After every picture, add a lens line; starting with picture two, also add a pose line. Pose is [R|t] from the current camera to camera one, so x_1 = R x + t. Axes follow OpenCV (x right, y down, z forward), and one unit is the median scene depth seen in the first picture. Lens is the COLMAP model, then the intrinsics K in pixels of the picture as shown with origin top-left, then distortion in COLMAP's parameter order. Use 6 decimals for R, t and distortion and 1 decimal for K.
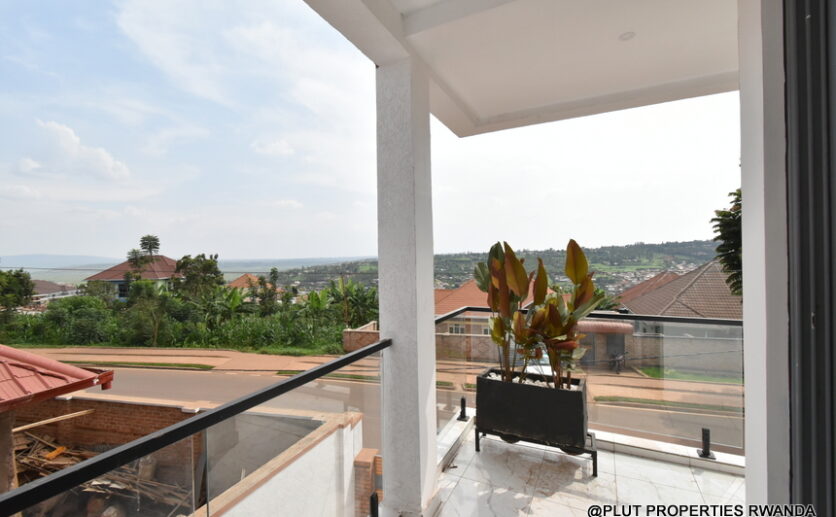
lens RADIAL K [[353.5, 0, 421.8], [0, 353.5, 257.1], [0, 0, 1]] dist [-0.032205, 0.000406]
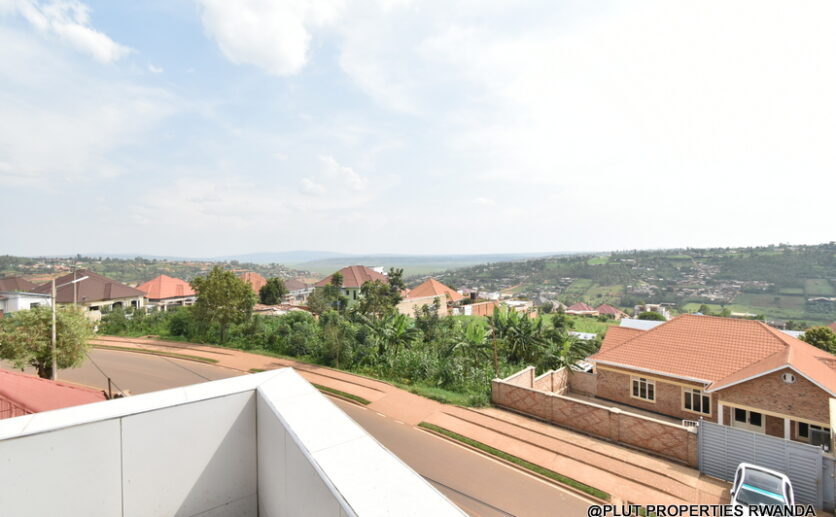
lens RADIAL K [[353.5, 0, 421.8], [0, 353.5, 257.1], [0, 0, 1]] dist [-0.032205, 0.000406]
pose [[0.857852, 0.011699, -0.513764, 0.064585], [0.012666, 0.998956, 0.043896, -0.112072], [0.513741, -0.044163, 0.856808, 0.085124]]
